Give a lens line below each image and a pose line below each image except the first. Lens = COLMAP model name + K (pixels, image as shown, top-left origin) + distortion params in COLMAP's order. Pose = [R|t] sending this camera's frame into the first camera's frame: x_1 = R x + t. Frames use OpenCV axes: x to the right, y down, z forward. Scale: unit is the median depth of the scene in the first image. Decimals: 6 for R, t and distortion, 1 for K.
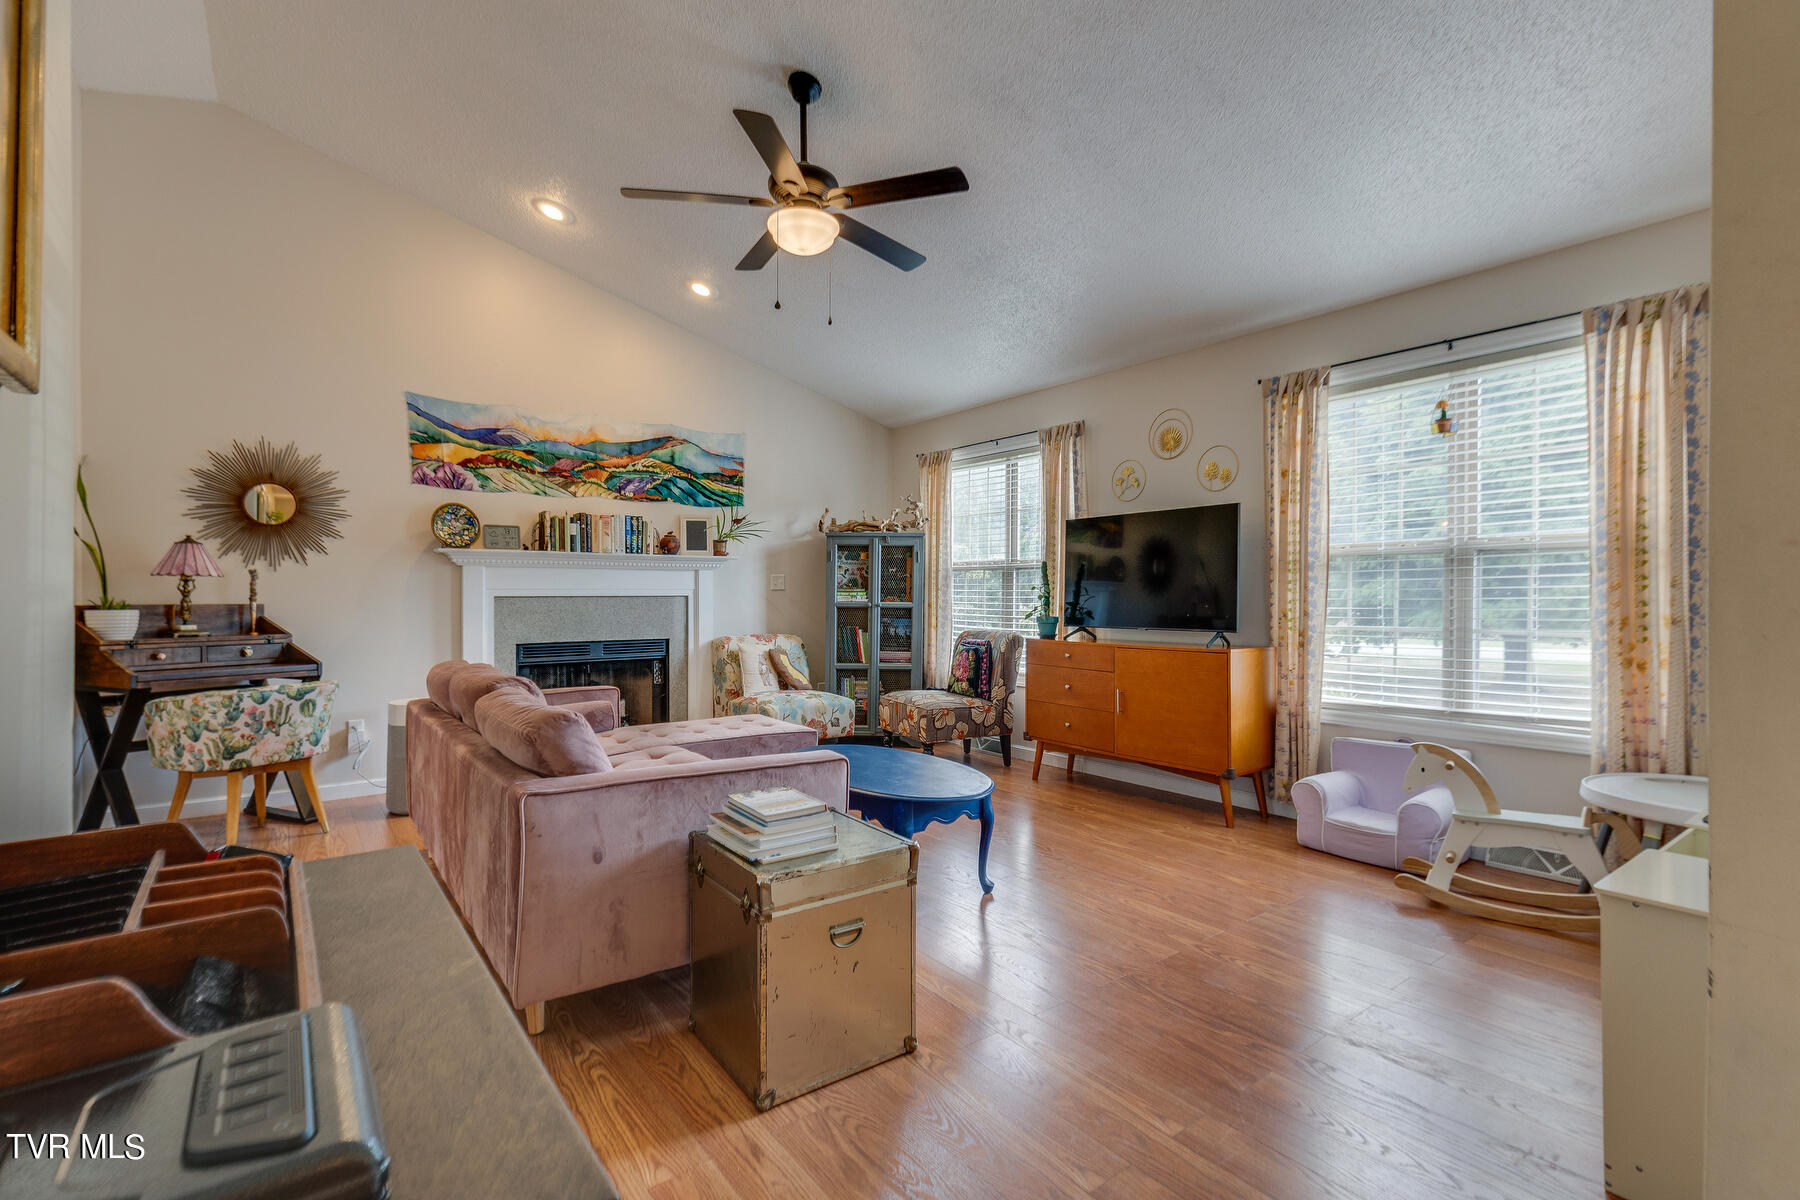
lens RADIAL K [[824.0, 0, 911.7], [0, 824.0, 596.6], [0, 0, 1]] dist [0.012654, -0.000163]
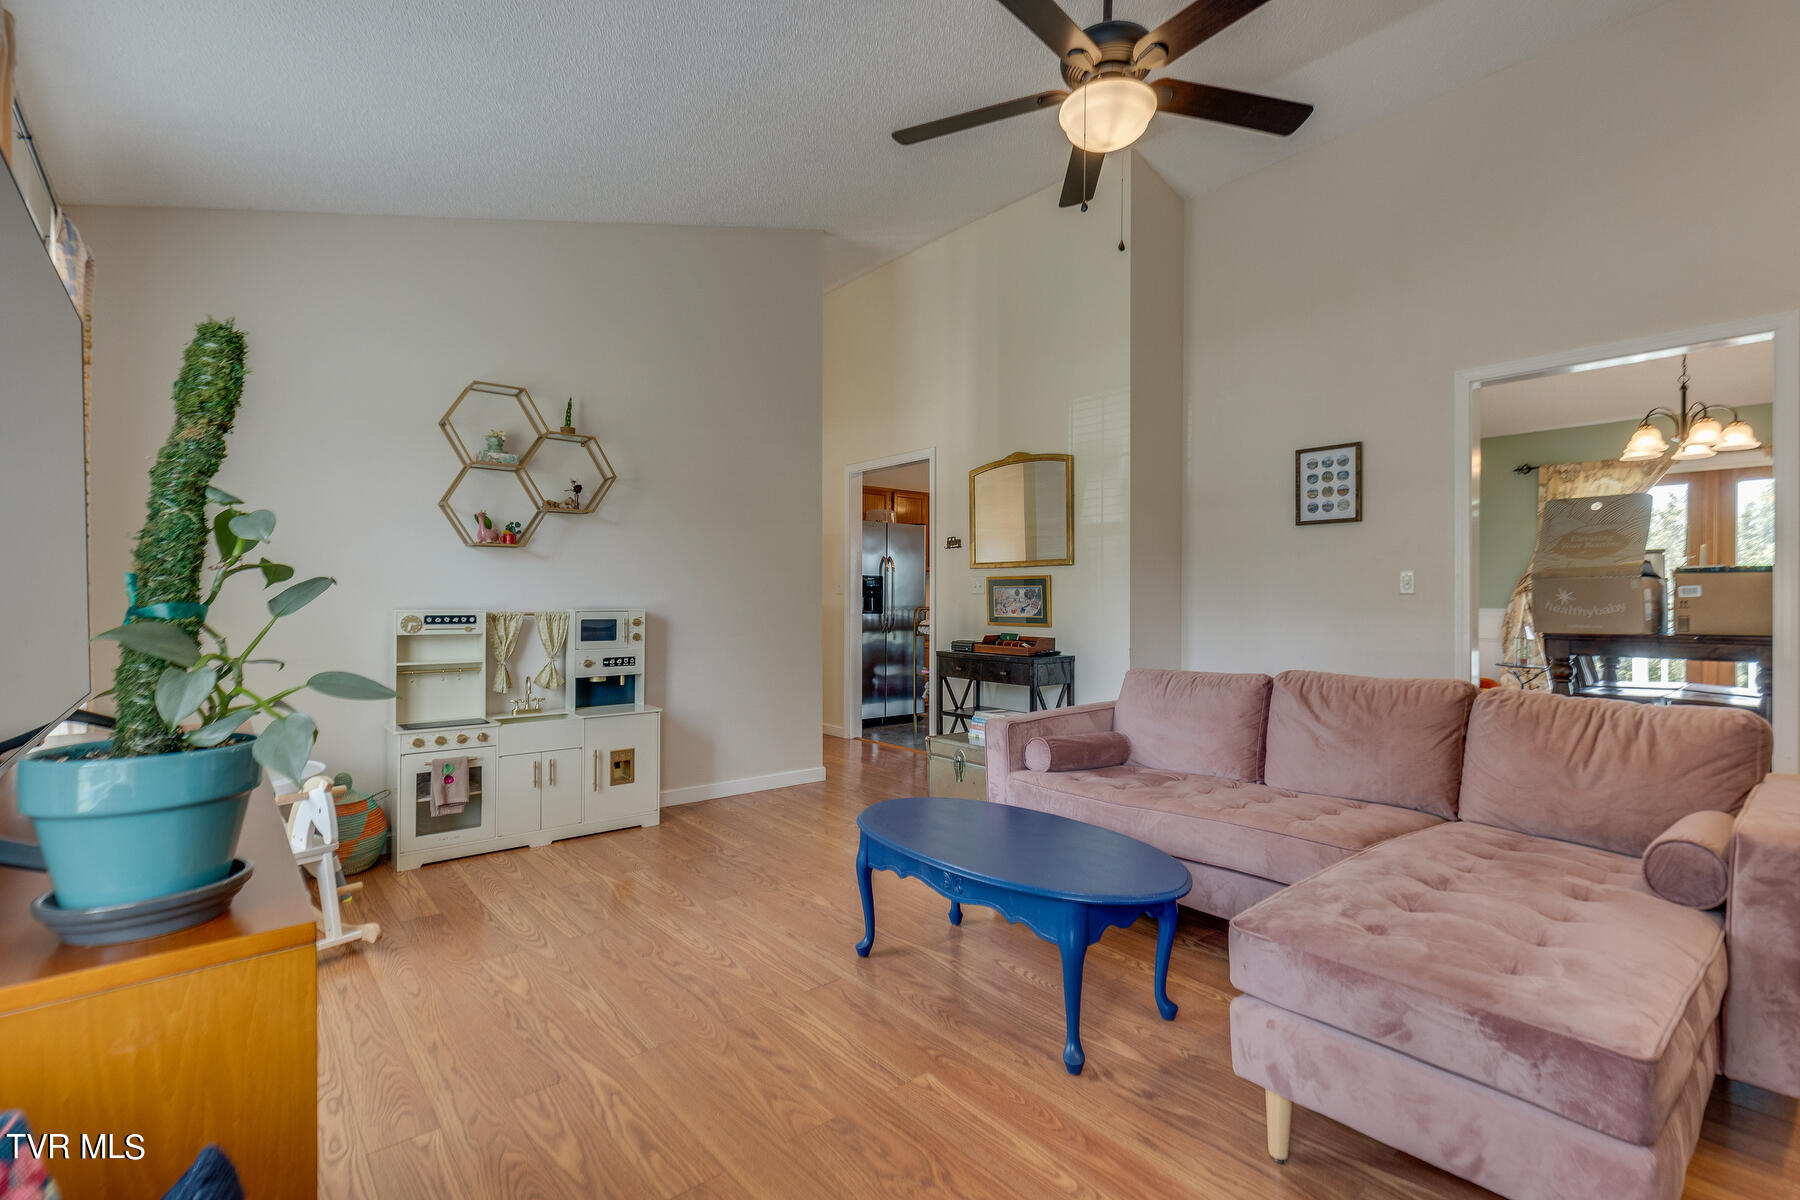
lens RADIAL K [[824.0, 0, 911.7], [0, 824.0, 596.6], [0, 0, 1]] dist [0.012654, -0.000163]
pose [[-0.998561, -0.004214, -0.053457, 0.053780], [-0.004122, 0.999990, -0.001833, -0.001203], [0.053464, -0.001610, -0.998568, 1.104340]]
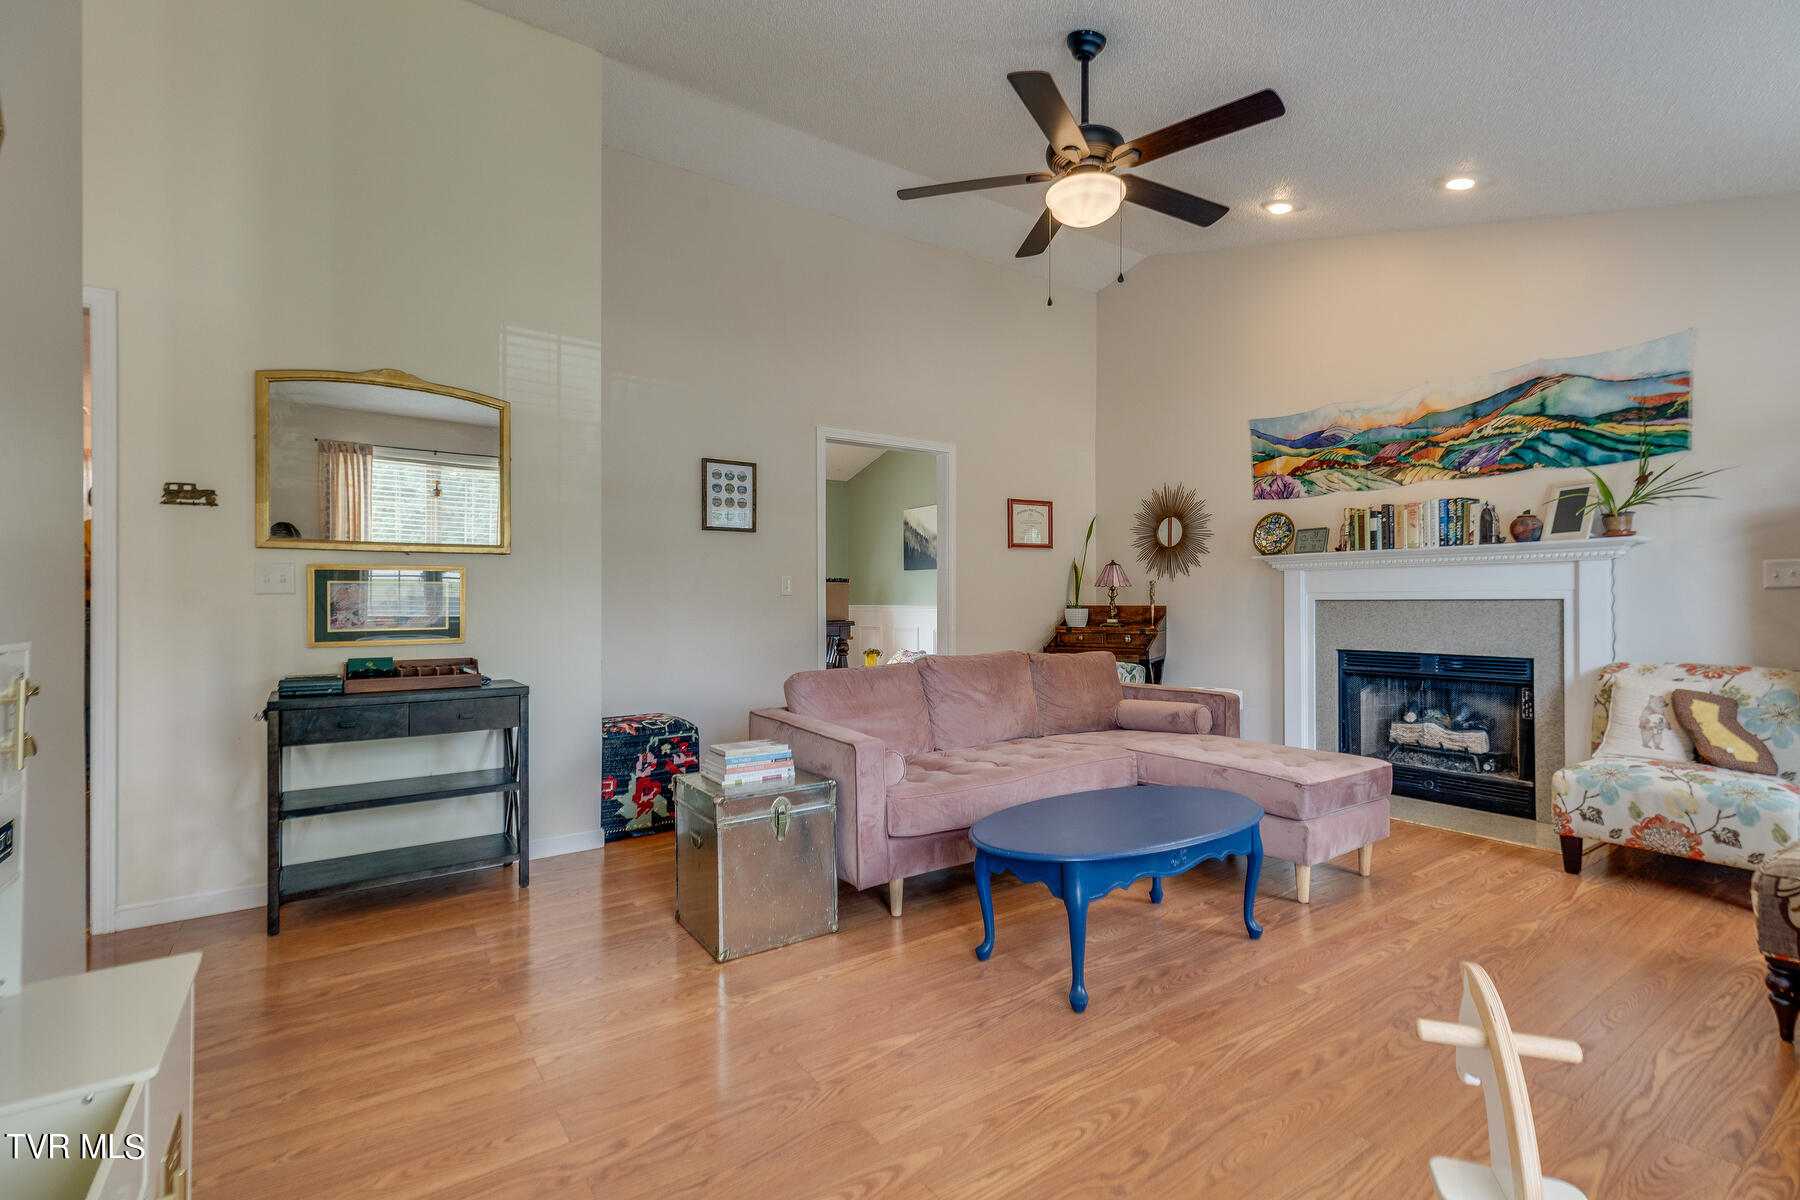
lens RADIAL K [[824.0, 0, 911.7], [0, 824.0, 596.6], [0, 0, 1]] dist [0.012654, -0.000163]
pose [[-0.032546, -0.004012, -0.999462, 0.495232], [0.002248, 0.999989, -0.004087, -0.001367], [0.999468, -0.002380, -0.032536, 0.528824]]
